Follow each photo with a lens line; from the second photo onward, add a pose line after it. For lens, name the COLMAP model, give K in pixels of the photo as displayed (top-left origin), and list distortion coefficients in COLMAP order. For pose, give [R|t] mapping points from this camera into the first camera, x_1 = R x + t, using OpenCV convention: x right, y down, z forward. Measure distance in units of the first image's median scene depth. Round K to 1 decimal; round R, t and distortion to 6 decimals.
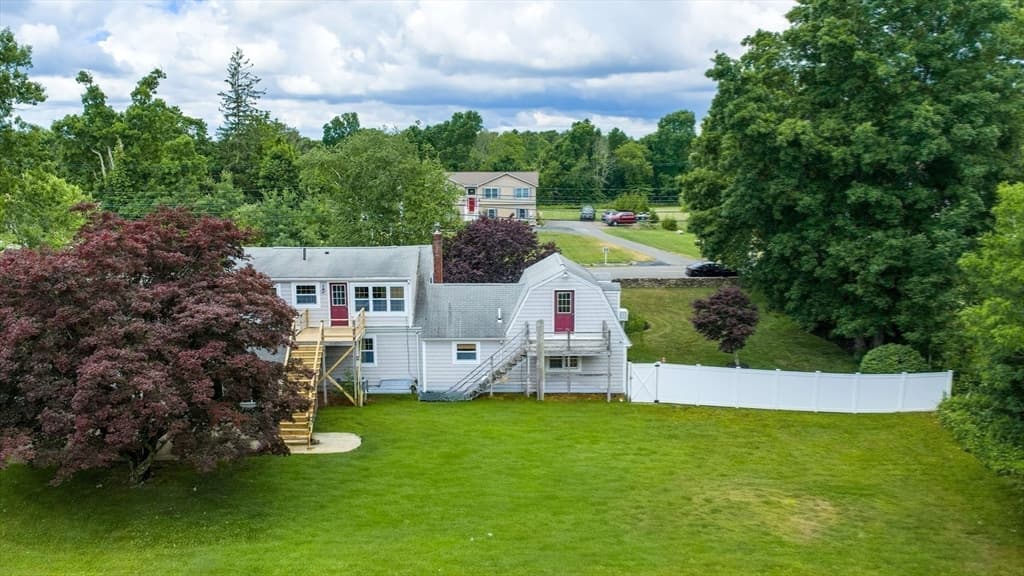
lens RADIAL K [[840.9, 0, 512.0], [0, 840.9, 288.0], [0, 0, 1]] dist [0.005327, -0.013327]
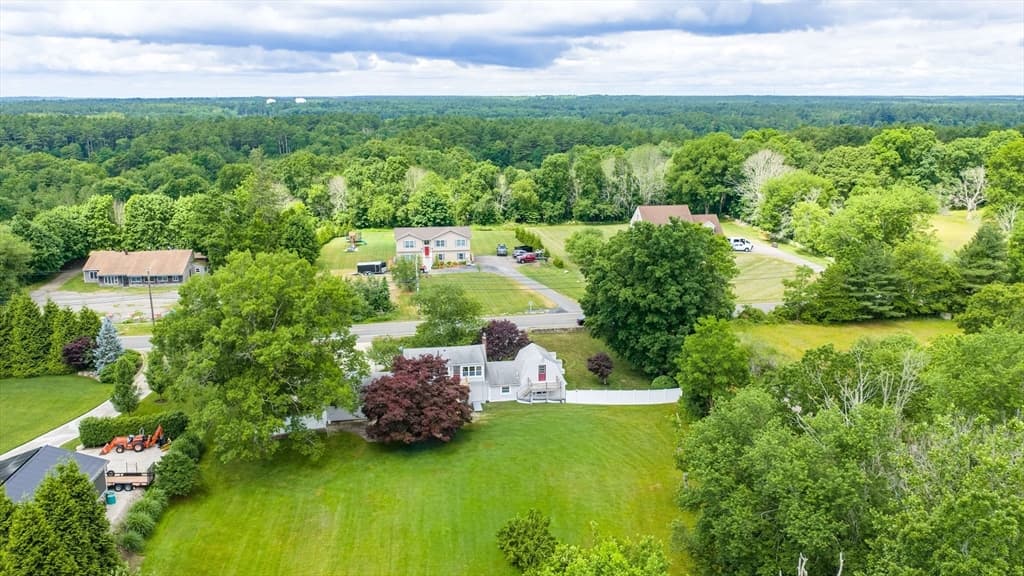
lens RADIAL K [[840.9, 0, 512.0], [0, 840.9, 288.0], [0, 0, 1]] dist [0.005327, -0.013327]
pose [[0.986944, -0.032188, 0.157817, -0.408914], [0.022154, 0.997644, 0.064931, -0.382696], [-0.159535, -0.060587, 0.985331, -1.463970]]
